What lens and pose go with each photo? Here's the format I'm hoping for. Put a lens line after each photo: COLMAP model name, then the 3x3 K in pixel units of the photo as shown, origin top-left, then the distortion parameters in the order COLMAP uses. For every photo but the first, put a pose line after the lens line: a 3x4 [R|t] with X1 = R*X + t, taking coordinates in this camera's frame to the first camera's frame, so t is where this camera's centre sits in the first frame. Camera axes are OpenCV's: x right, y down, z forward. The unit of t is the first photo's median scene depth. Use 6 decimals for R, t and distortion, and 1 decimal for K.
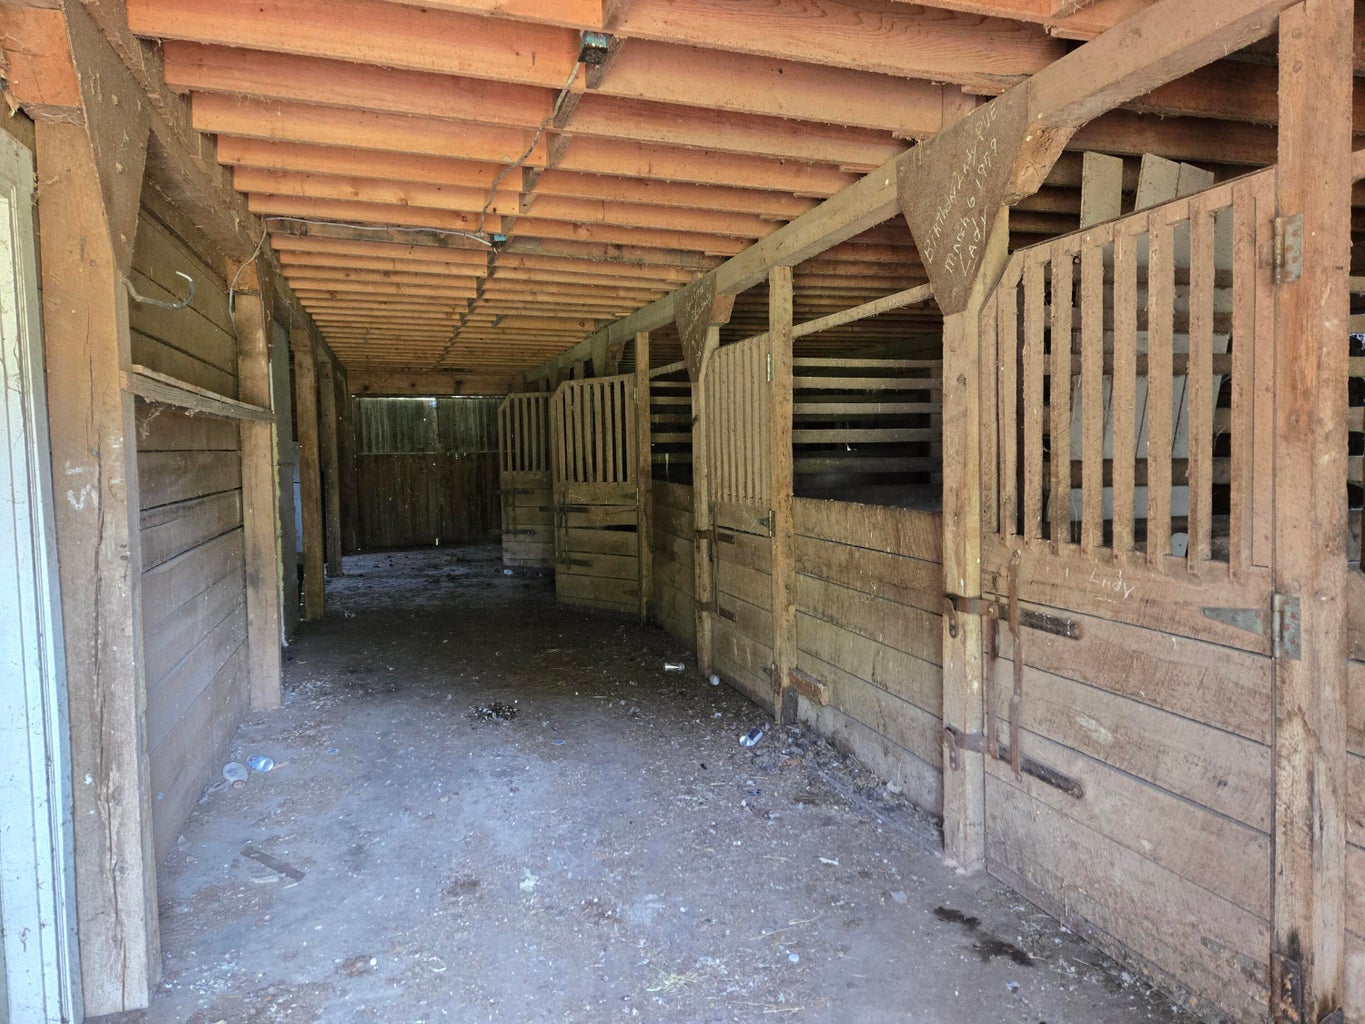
lens RADIAL K [[919.8, 0, 687.1], [0, 919.8, 508.8], [0, 0, 1]] dist [0.046646, -0.019001]
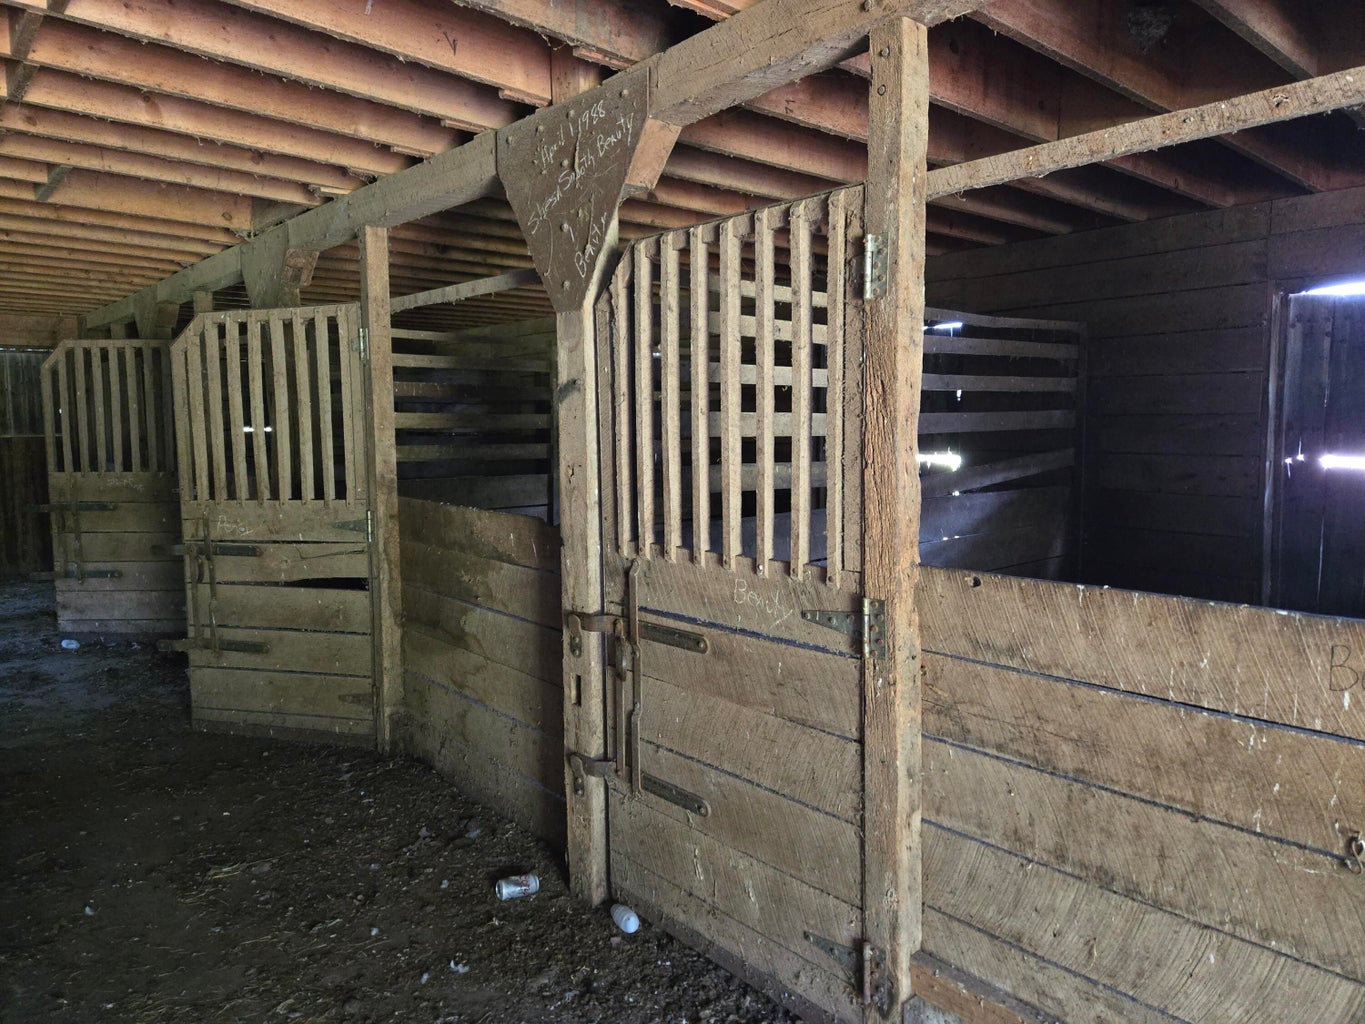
lens RADIAL K [[919.8, 0, 672.8], [0, 919.8, 485.2], [0, 0, 1]] dist [0.046646, -0.019001]
pose [[0.916426, -0.024800, 0.399436, -0.104790], [0.024857, 0.999678, 0.005039, -0.035414], [-0.399433, 0.005311, 0.916747, 0.404209]]
